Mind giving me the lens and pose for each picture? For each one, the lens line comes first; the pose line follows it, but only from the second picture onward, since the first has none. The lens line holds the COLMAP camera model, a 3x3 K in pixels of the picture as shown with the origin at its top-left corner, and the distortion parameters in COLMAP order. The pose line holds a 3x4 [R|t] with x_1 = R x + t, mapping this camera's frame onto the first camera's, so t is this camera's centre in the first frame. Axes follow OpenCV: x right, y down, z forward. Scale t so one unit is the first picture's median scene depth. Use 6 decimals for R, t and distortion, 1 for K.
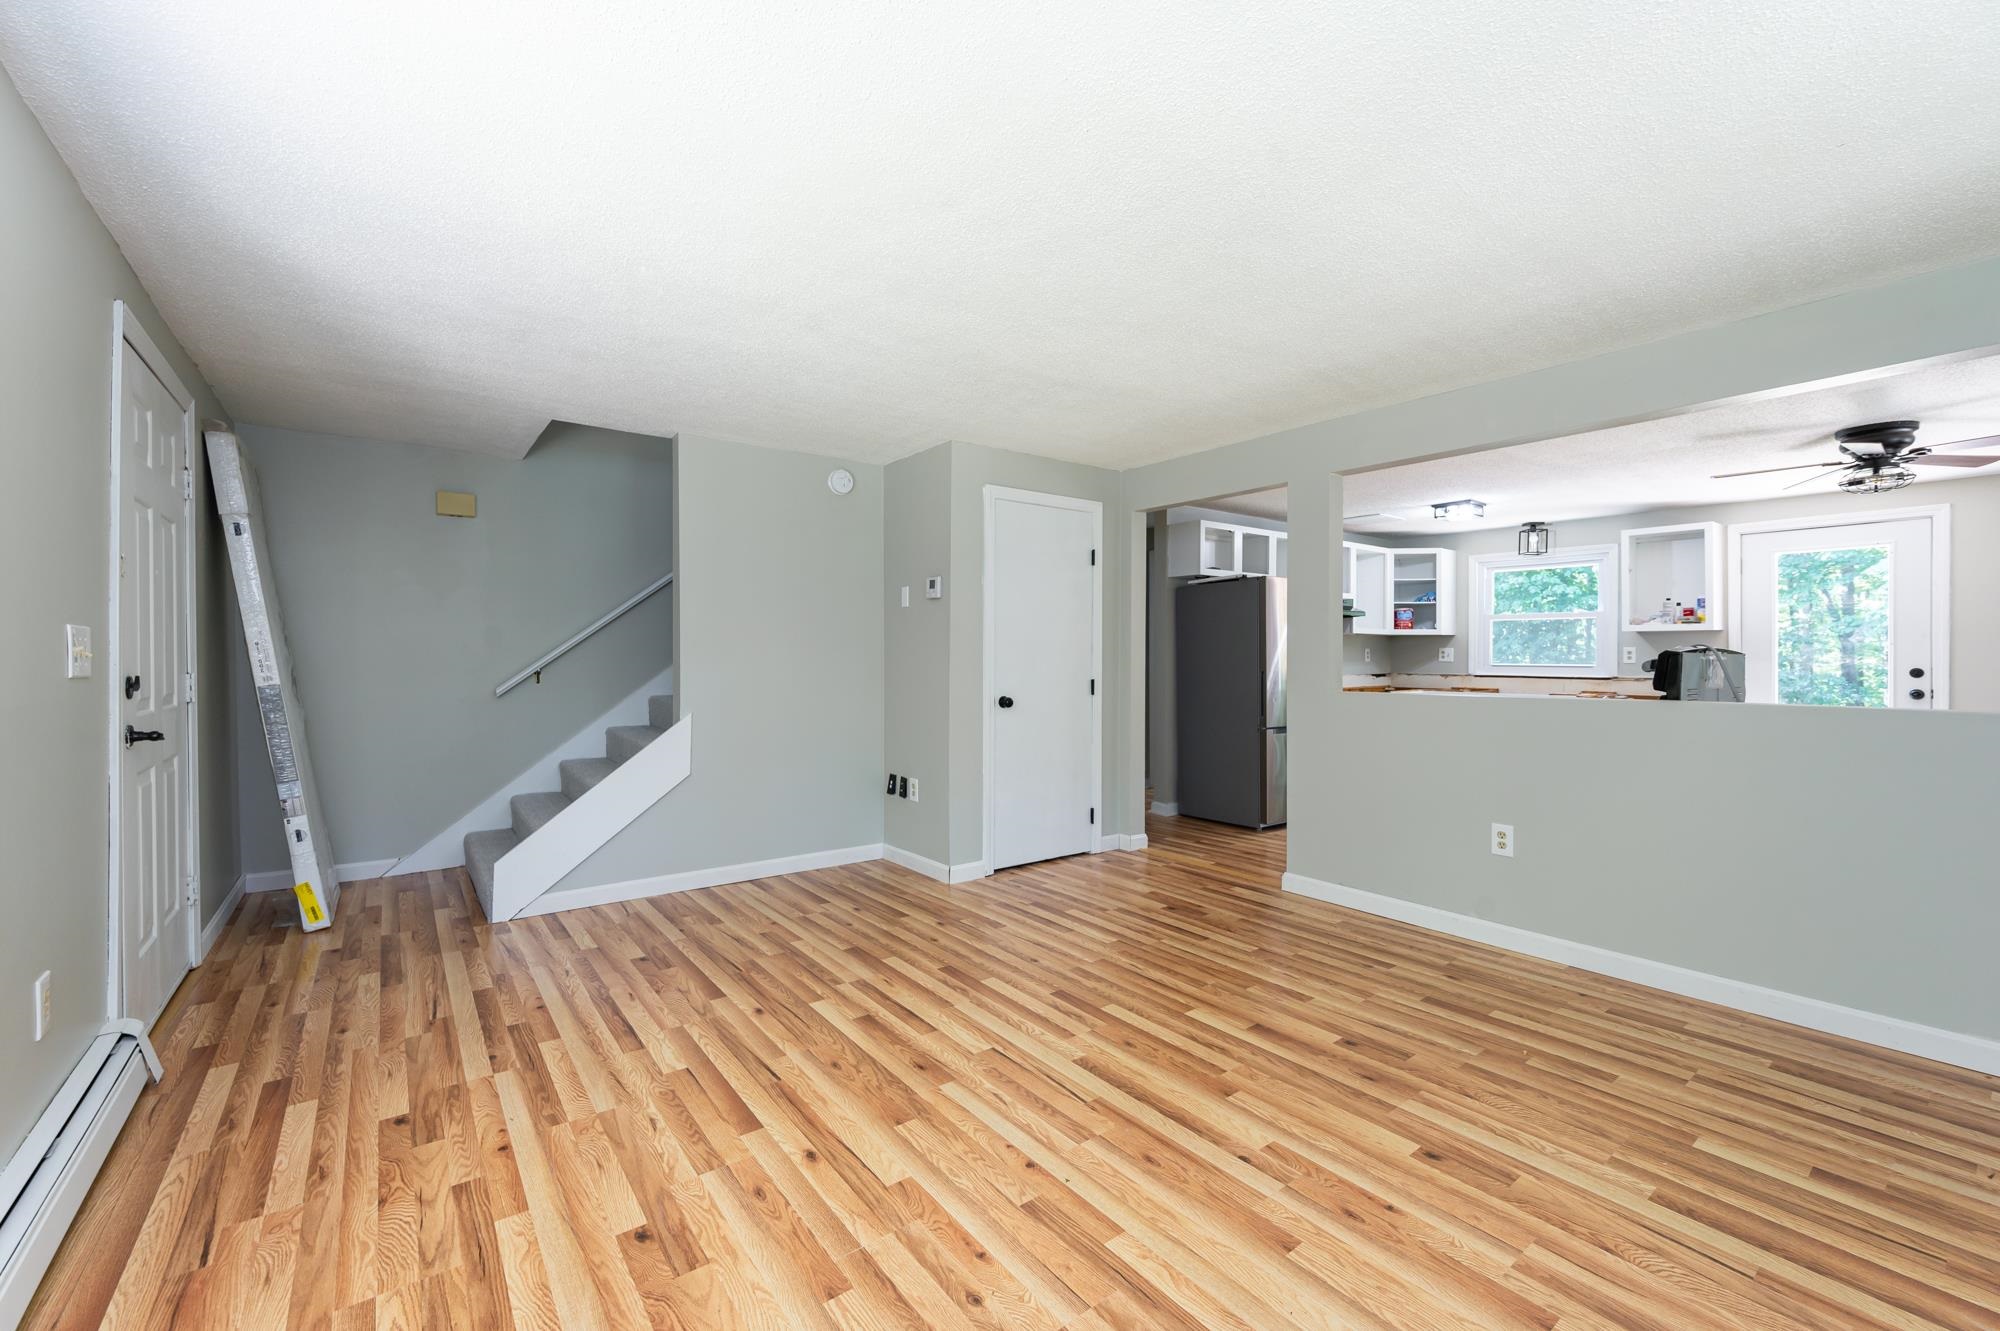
lens RADIAL K [[817.5, 0, 999.6], [0, 817.5, 659.3], [0, 0, 1]] dist [-0.008361, 0.000151]
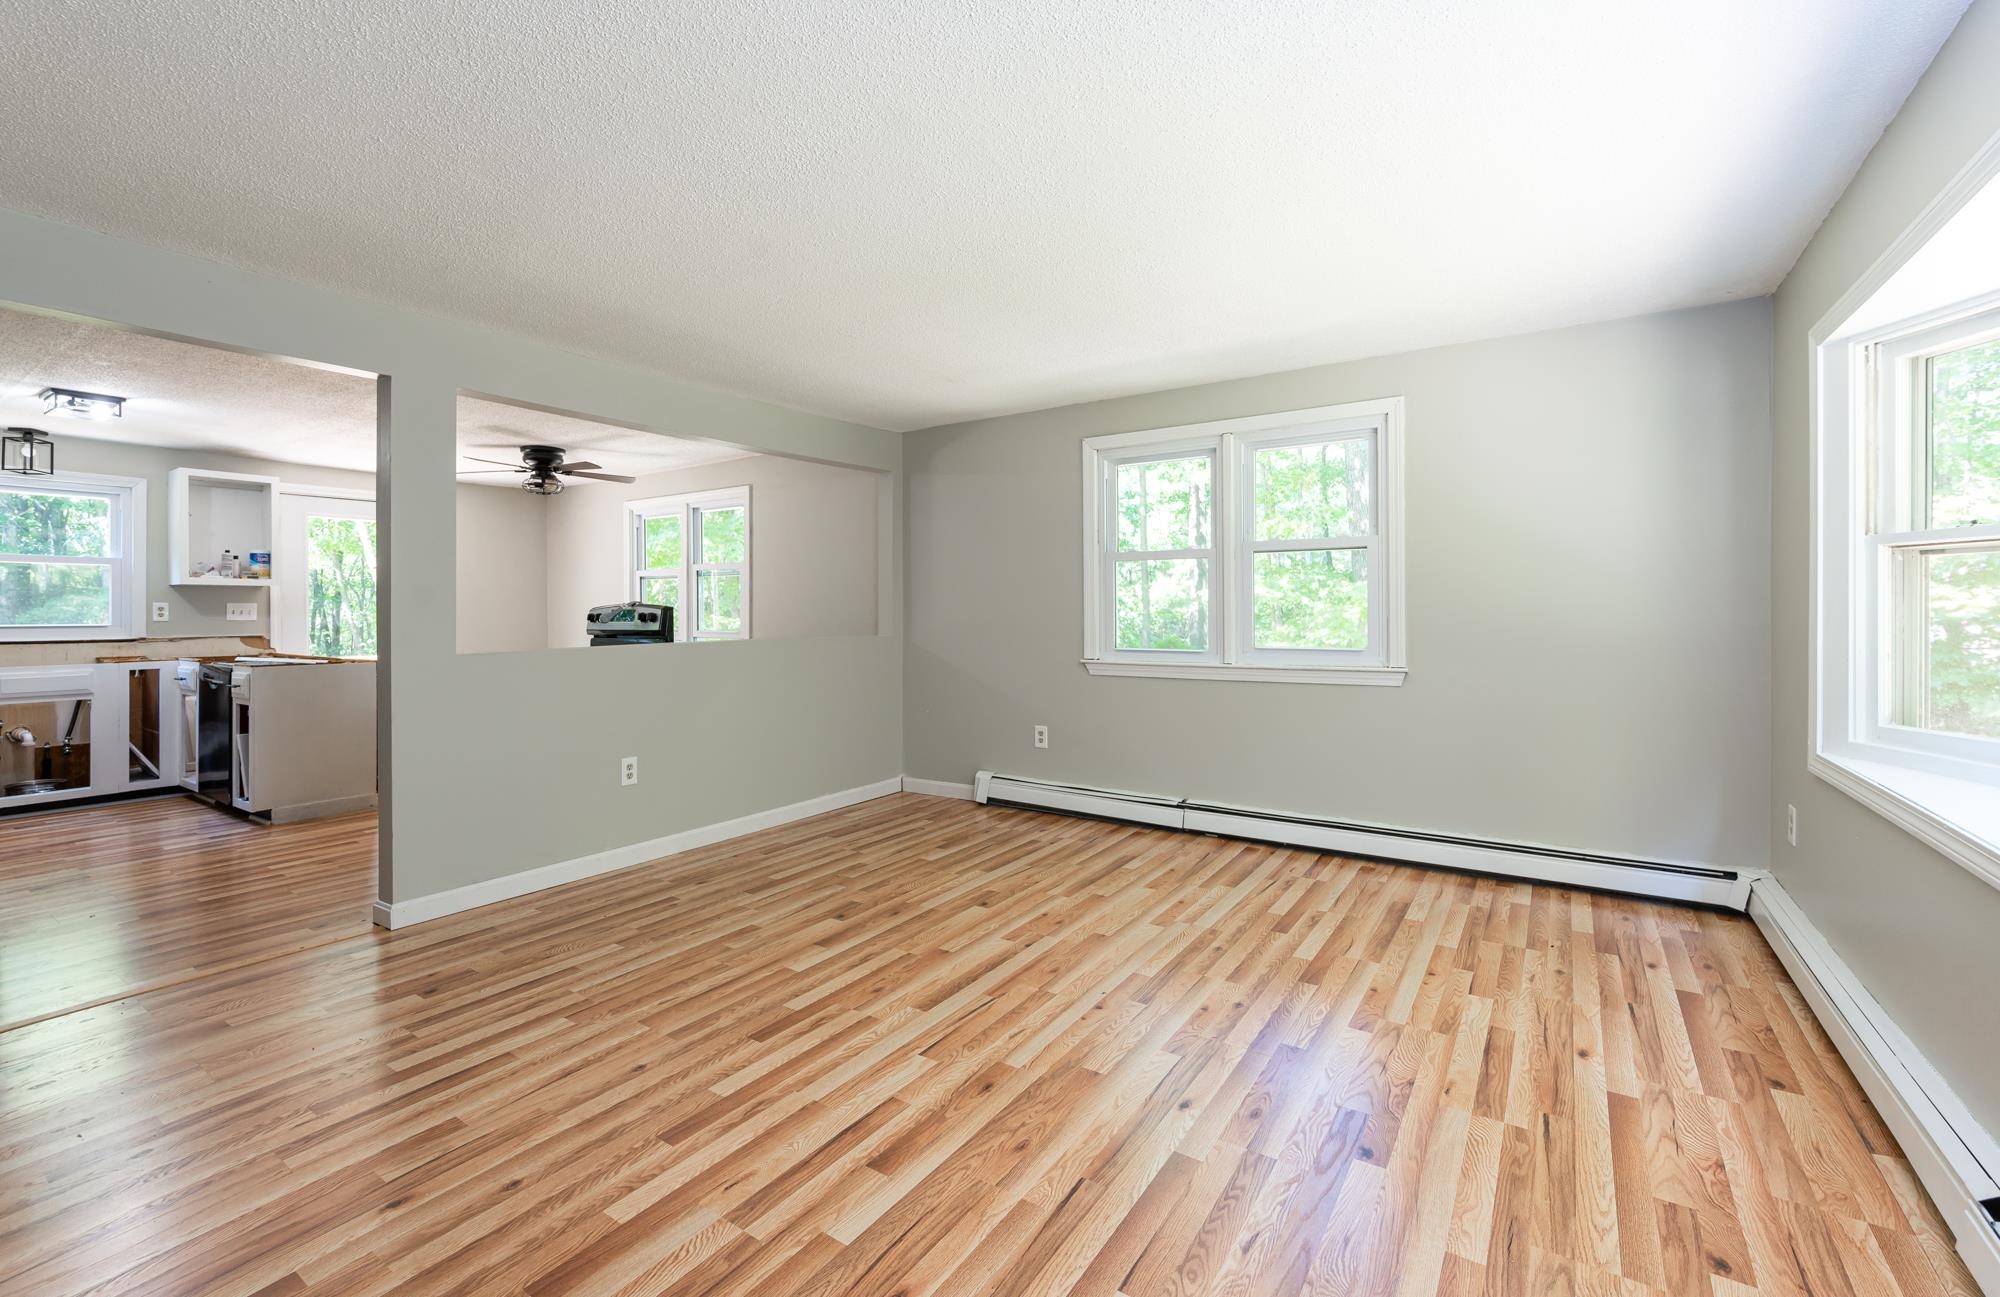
lens RADIAL K [[854.9, 0, 964.5], [0, 854.9, 610.5], [0, 0, 1]] dist [-0.001432, -0.000615]
pose [[-0.300099, -0.000309, 0.953908, -0.867513], [0.008239, 0.999962, 0.002916, -0.004972], [-0.953873, 0.008734, -0.300085, 1.178859]]
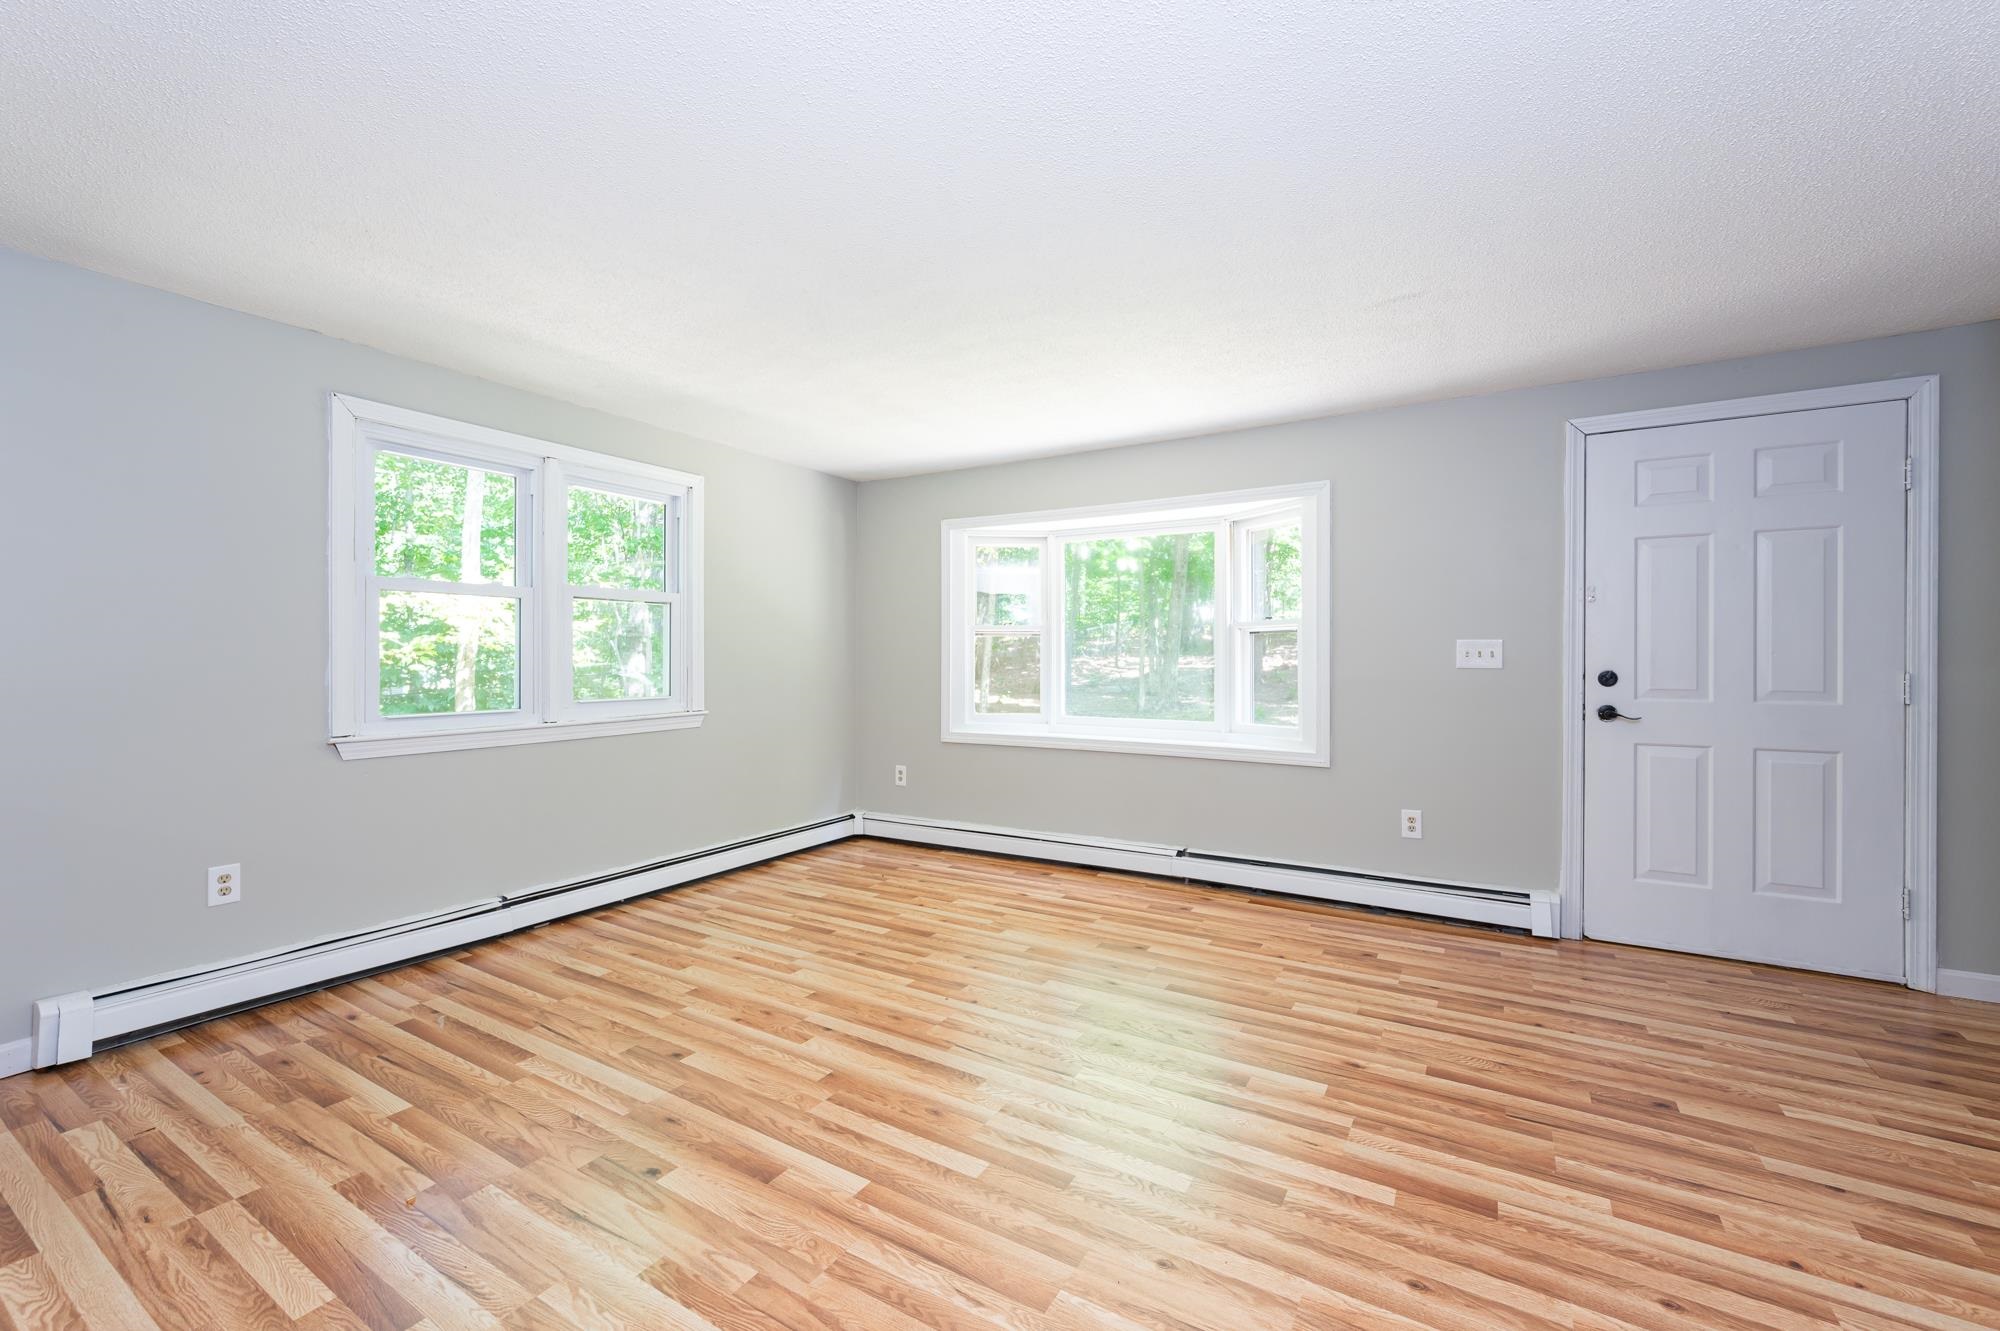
lens RADIAL K [[817.5, 0, 991.4], [0, 817.5, 661.1], [0, 0, 1]] dist [-0.008361, 0.000151]
pose [[-0.934520, 0.002732, -0.355900, 0.393877], [0.000138, 0.999973, 0.007315, -0.005277], [0.355910, 0.006787, -0.934495, 1.762586]]
